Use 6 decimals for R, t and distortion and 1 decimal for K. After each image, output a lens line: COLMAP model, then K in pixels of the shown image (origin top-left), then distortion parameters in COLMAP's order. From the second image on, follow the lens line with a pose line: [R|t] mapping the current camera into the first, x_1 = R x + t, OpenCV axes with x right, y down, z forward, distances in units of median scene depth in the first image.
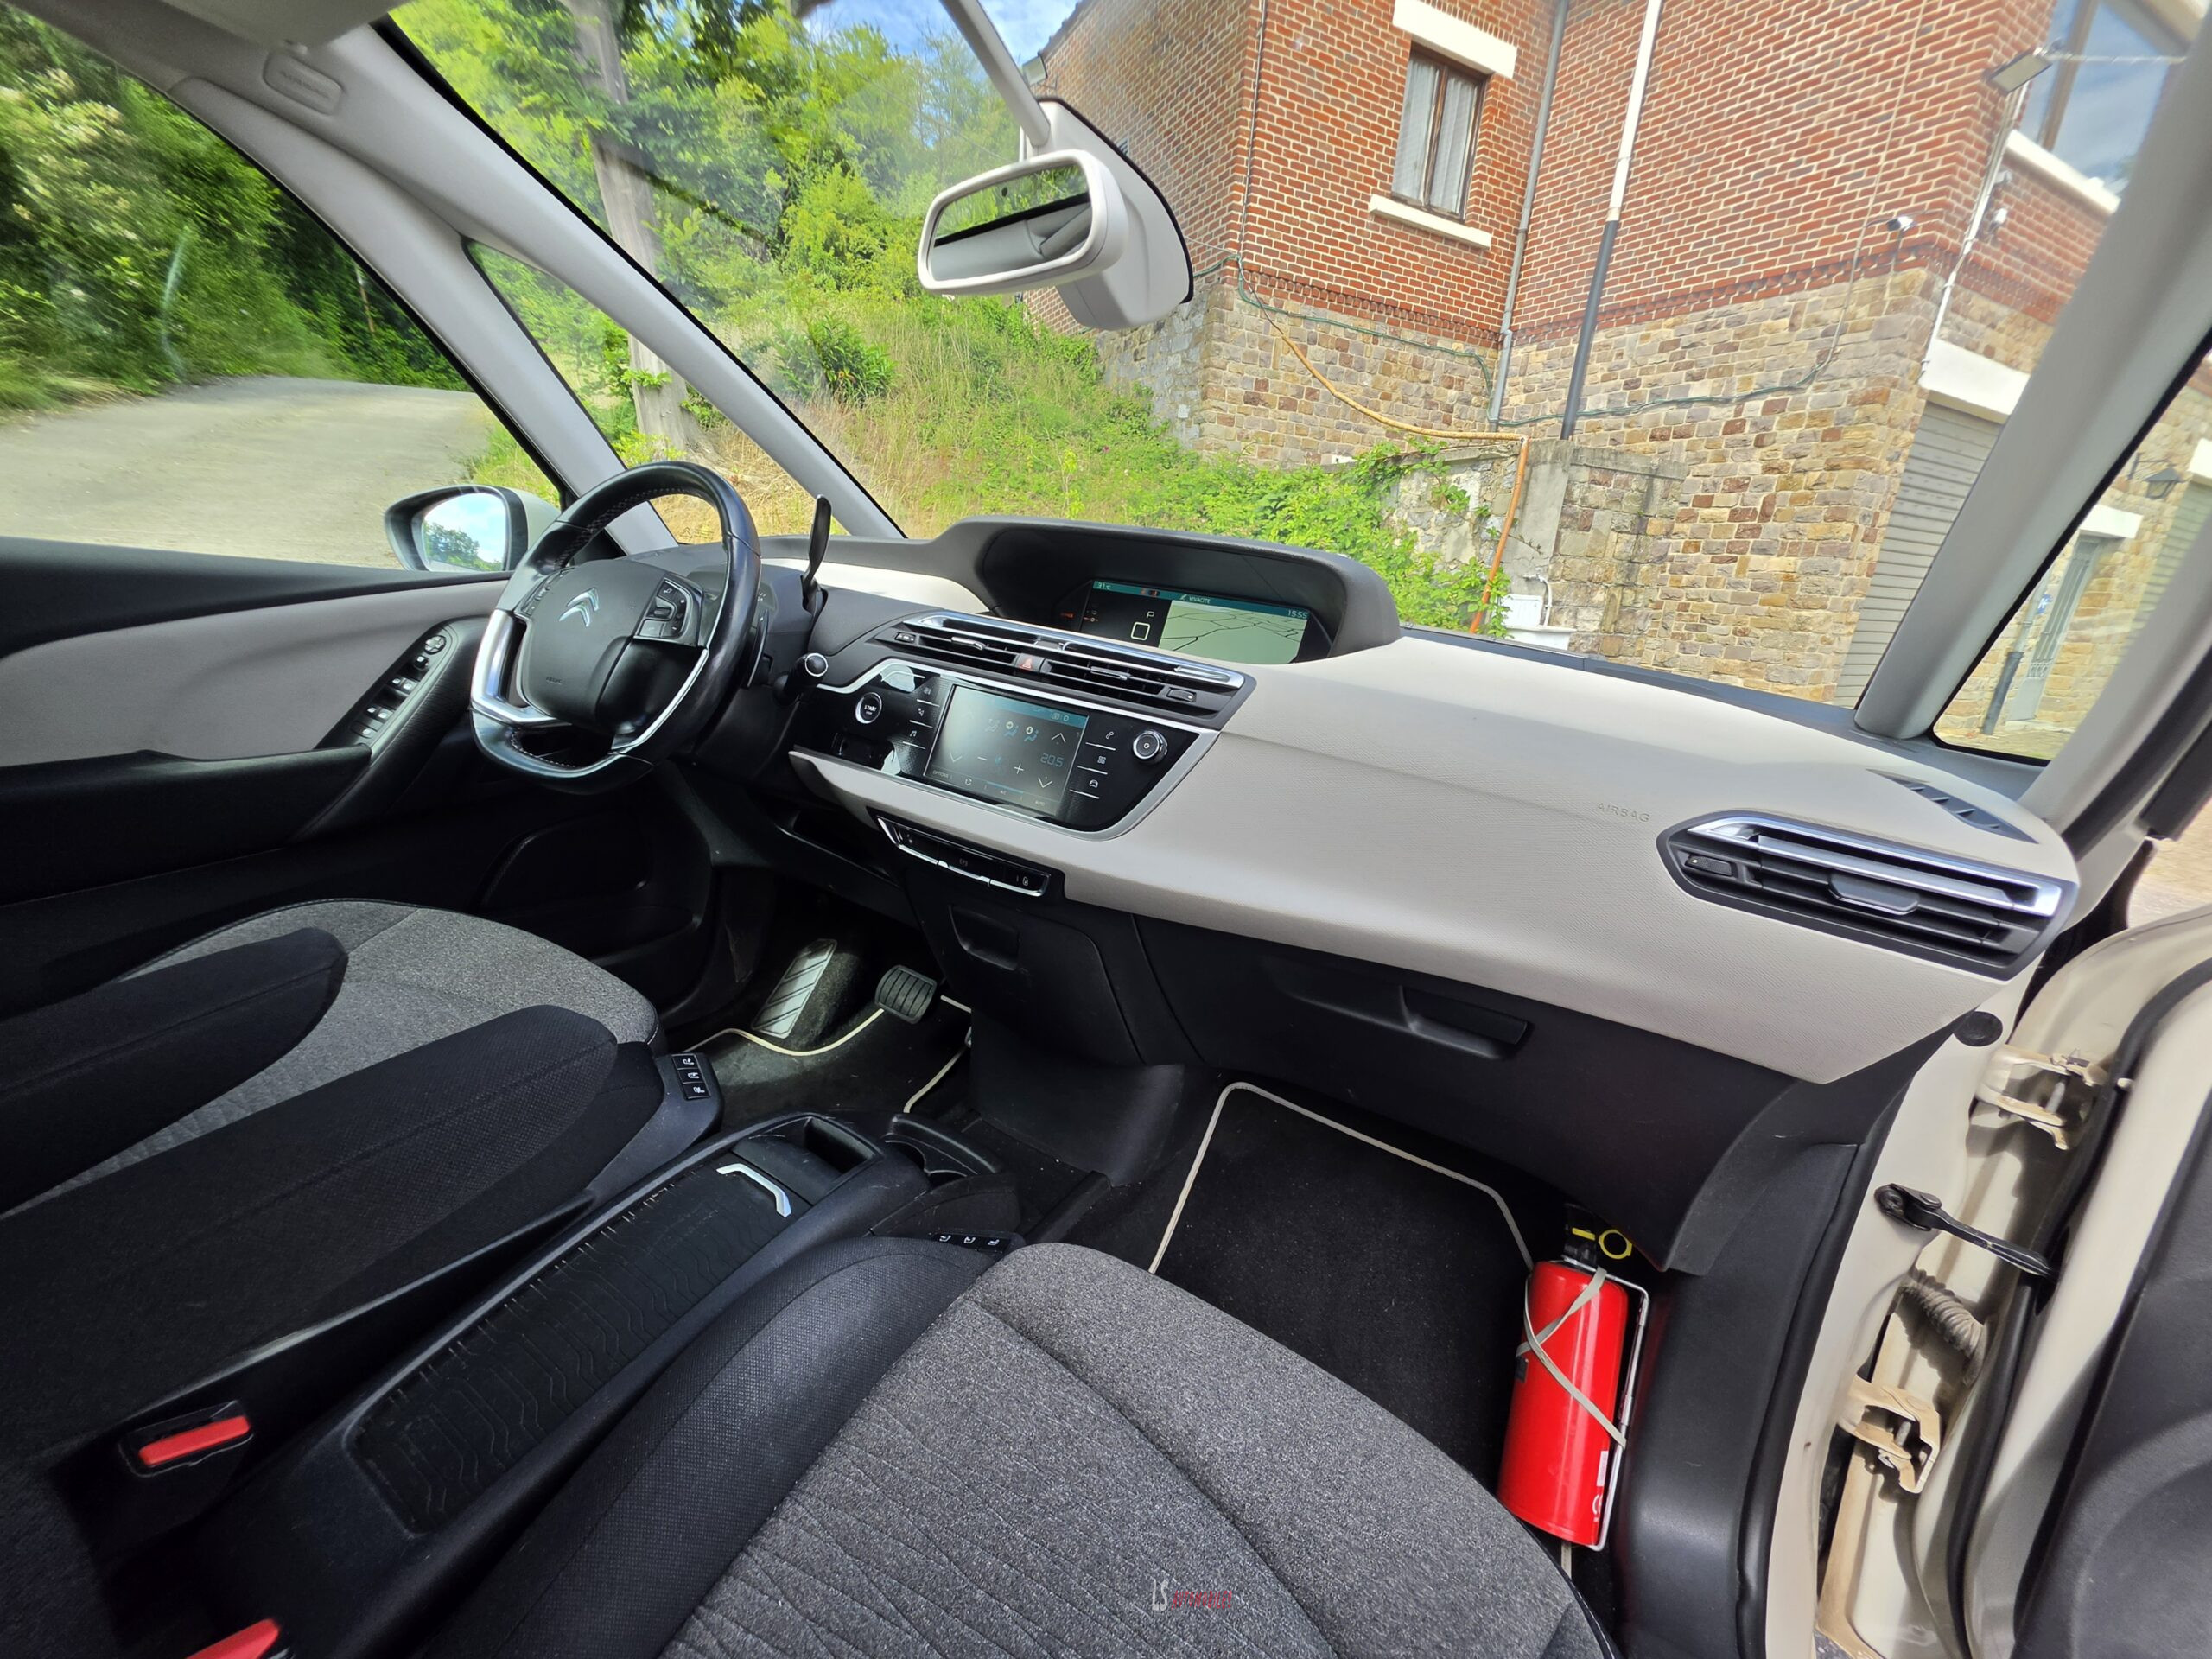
lens RADIAL K [[901.5, 0, 1078.3], [0, 901.5, 835.8], [0, 0, 1]] dist [0.001635, -0.002515]
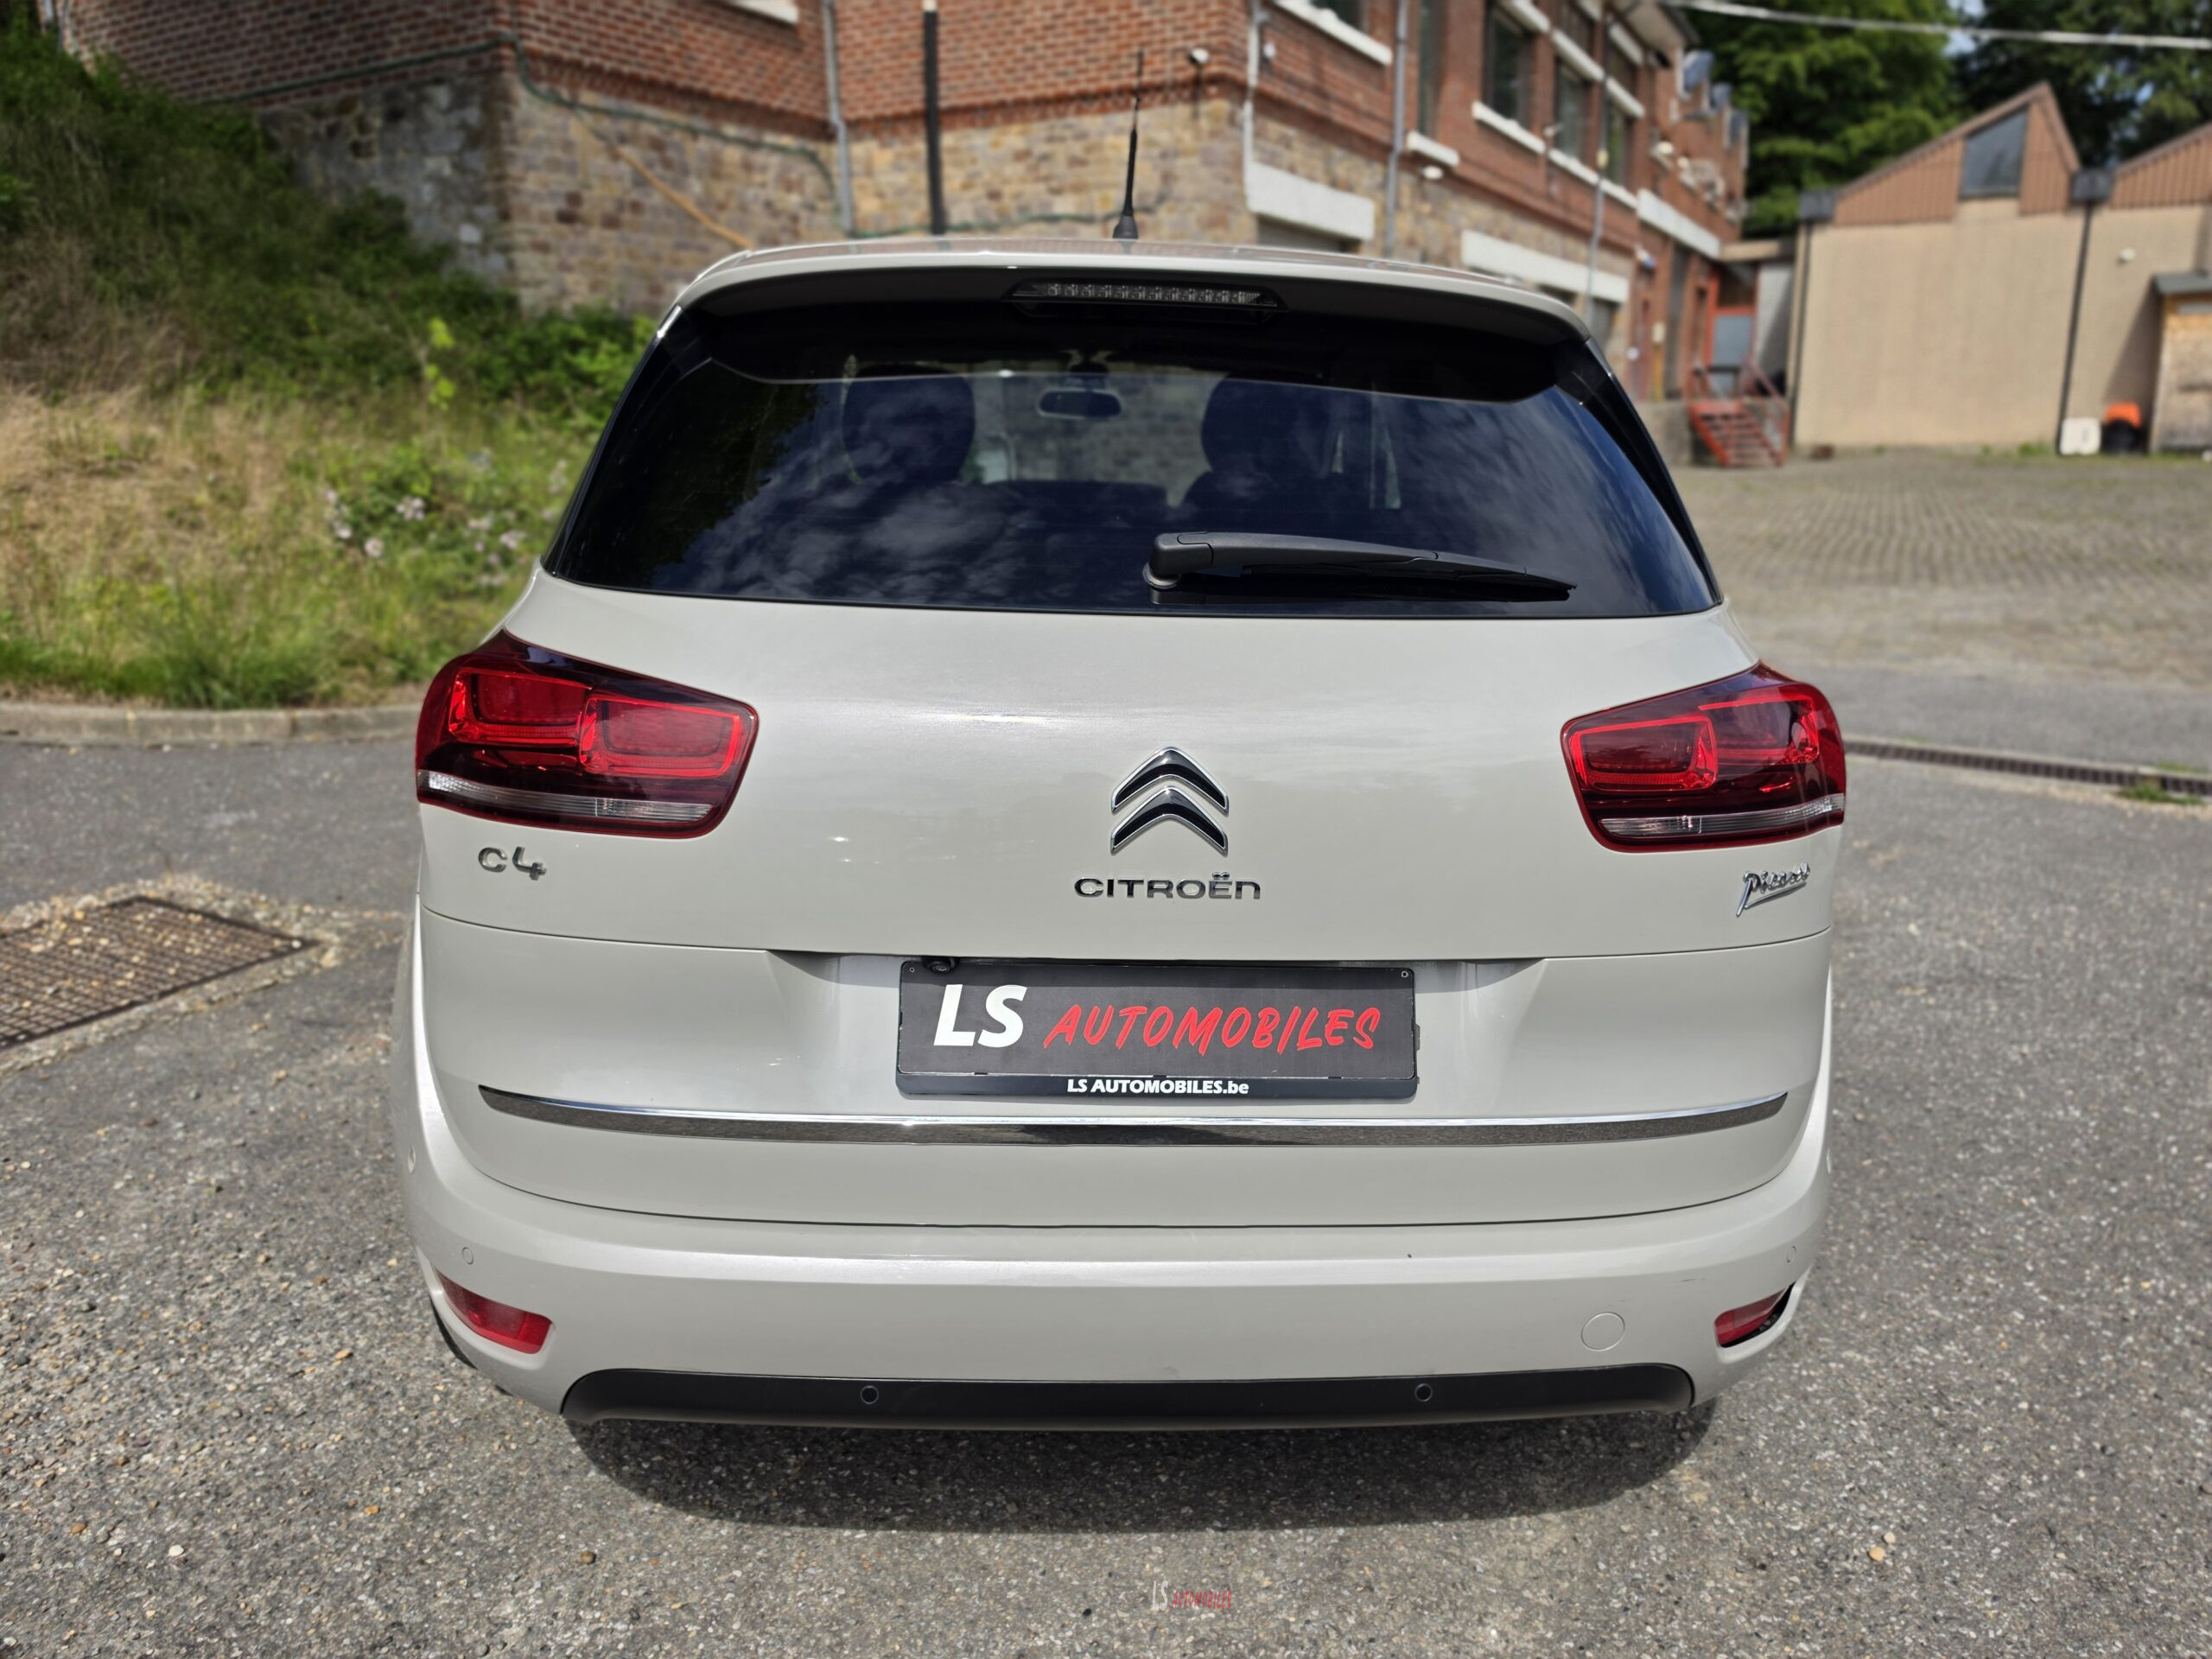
lens RADIAL K [[1554.3, 0, 1098.9], [0, 1554.3, 773.6], [0, 0, 1]] dist [0.023168, -0.012720]
pose [[0.813017, -0.212328, 0.542144, -0.277332], [0.240162, 0.970528, 0.019948, 0.047204], [-0.530402, 0.113984, 0.840048, -0.300179]]
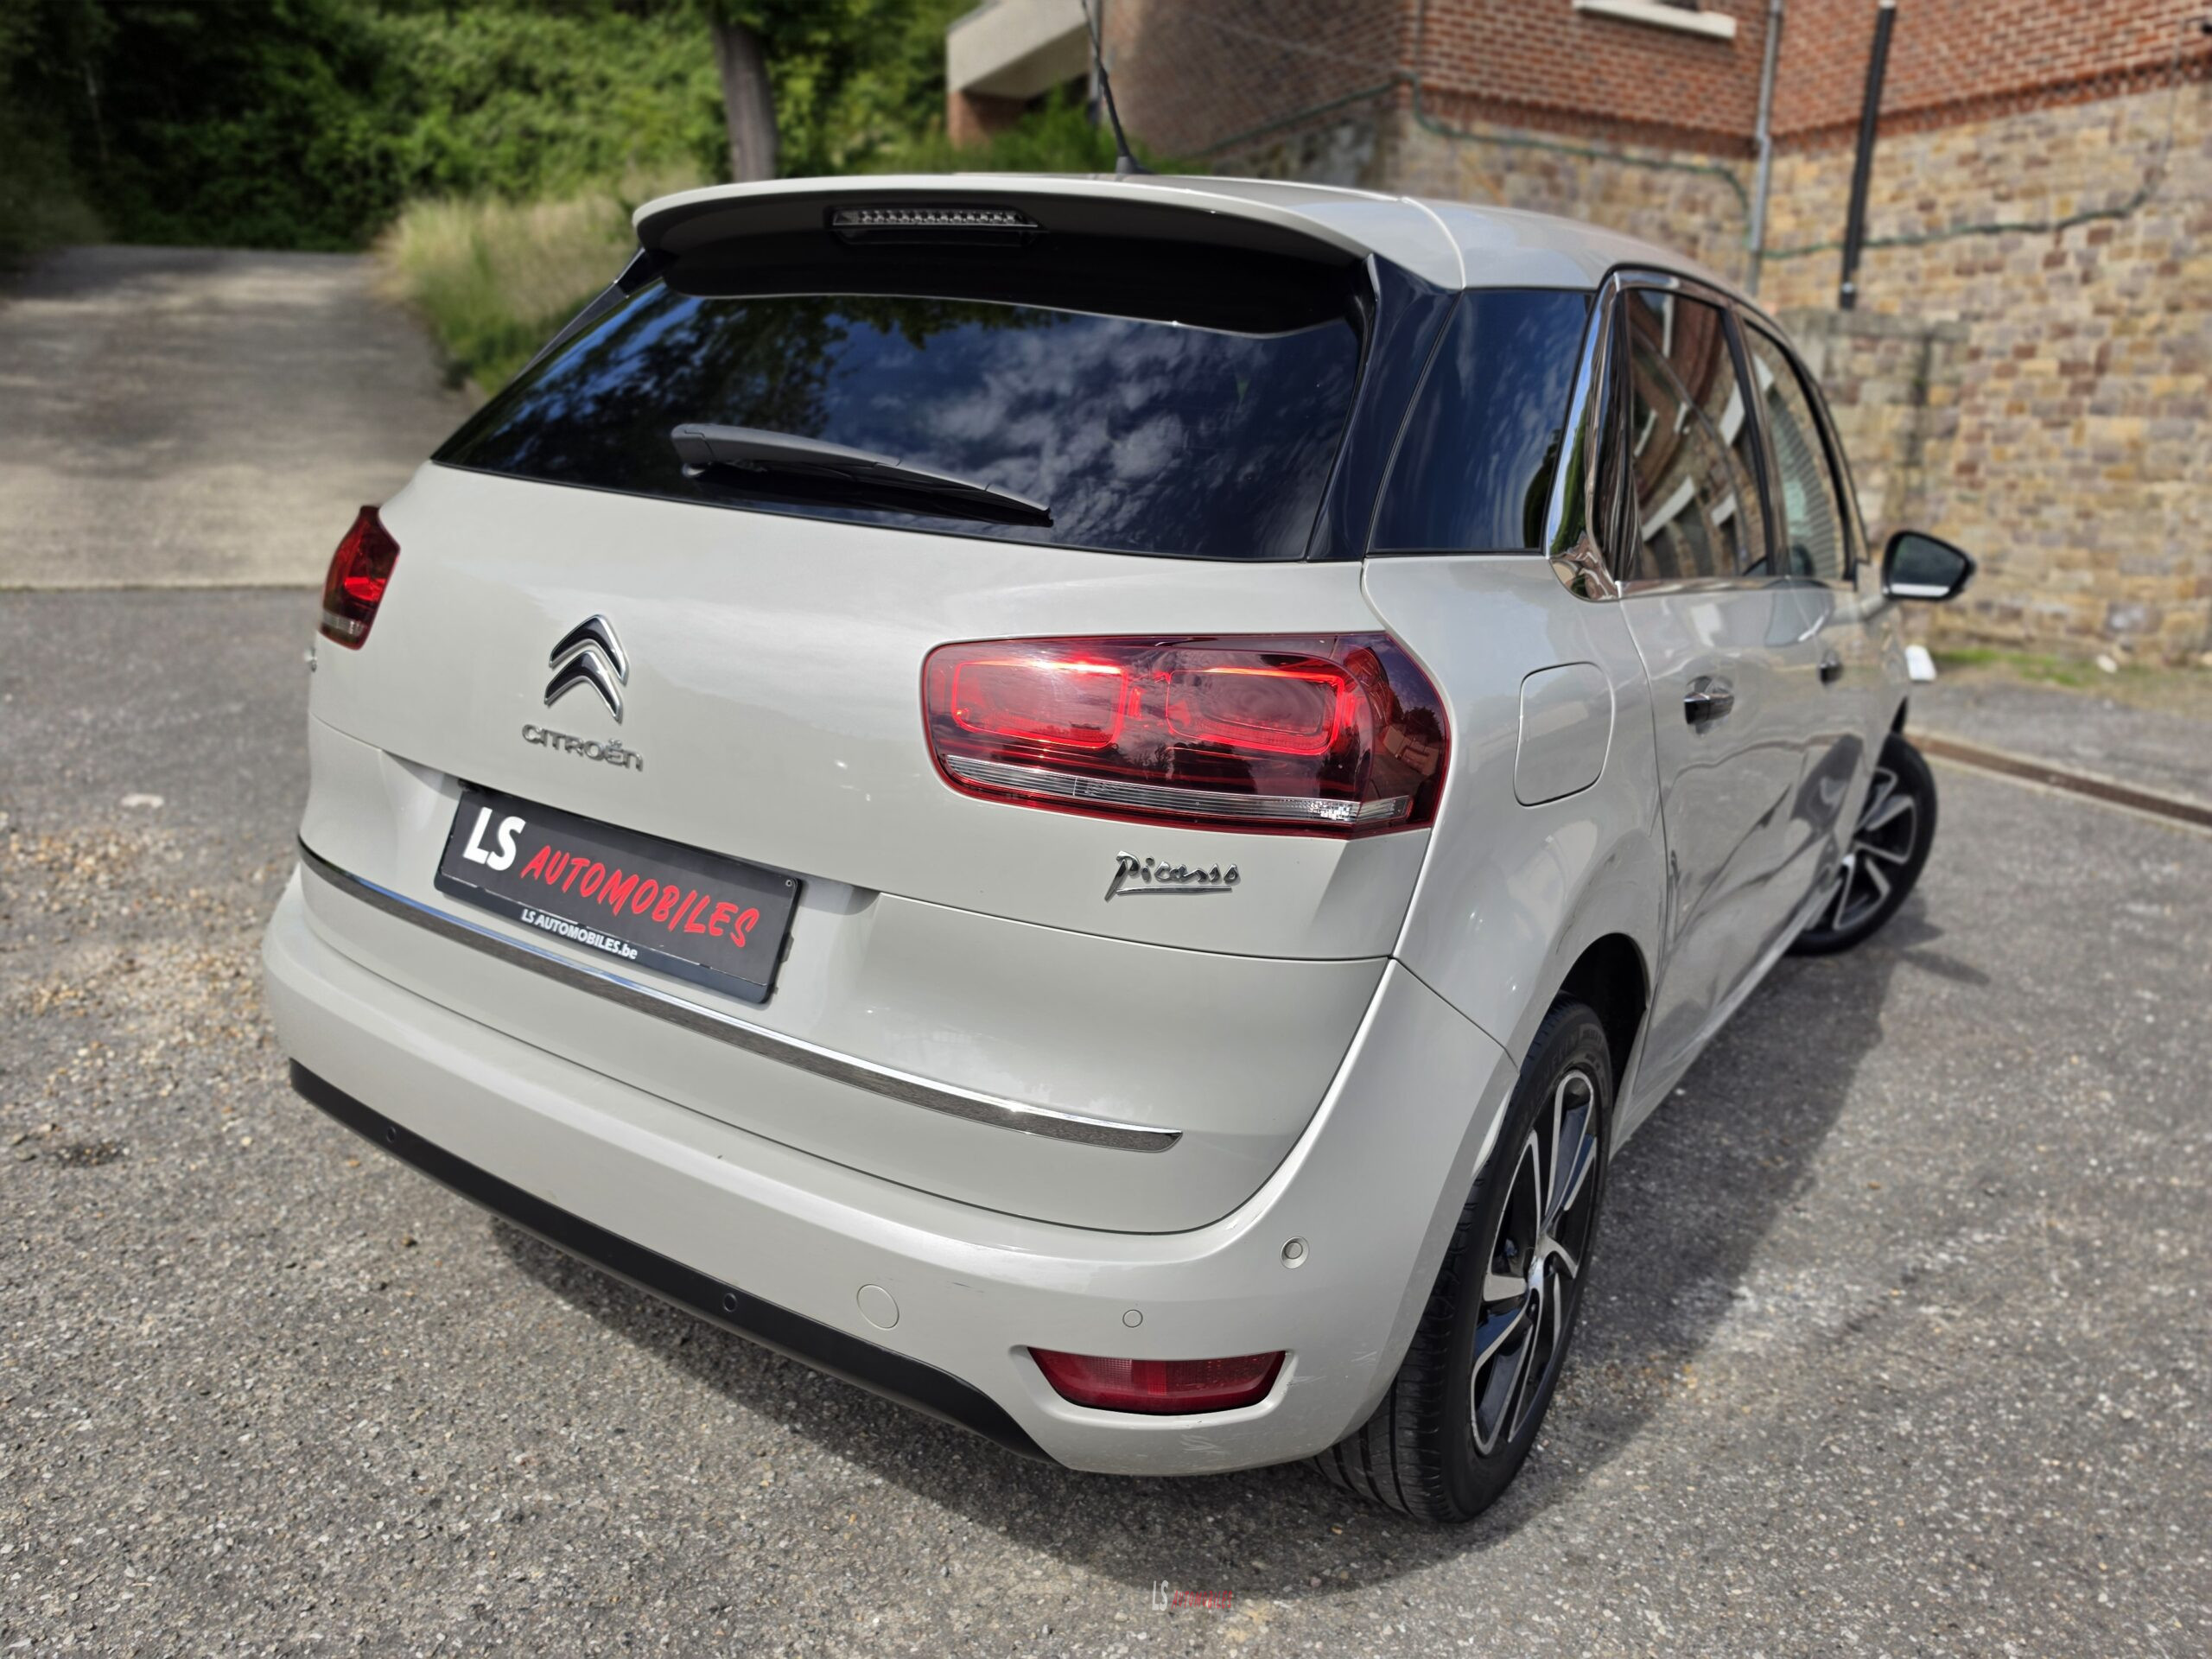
lens RADIAL K [[1554.3, 0, 1103.8], [0, 1554.3, 781.9], [0, 0, 1]] dist [0.023168, -0.012720]
pose [[0.999266, -0.038225, -0.002600, -0.122275], [0.037881, 0.995881, -0.082376, 0.085539], [0.005739, 0.082217, 0.996598, -0.341061]]
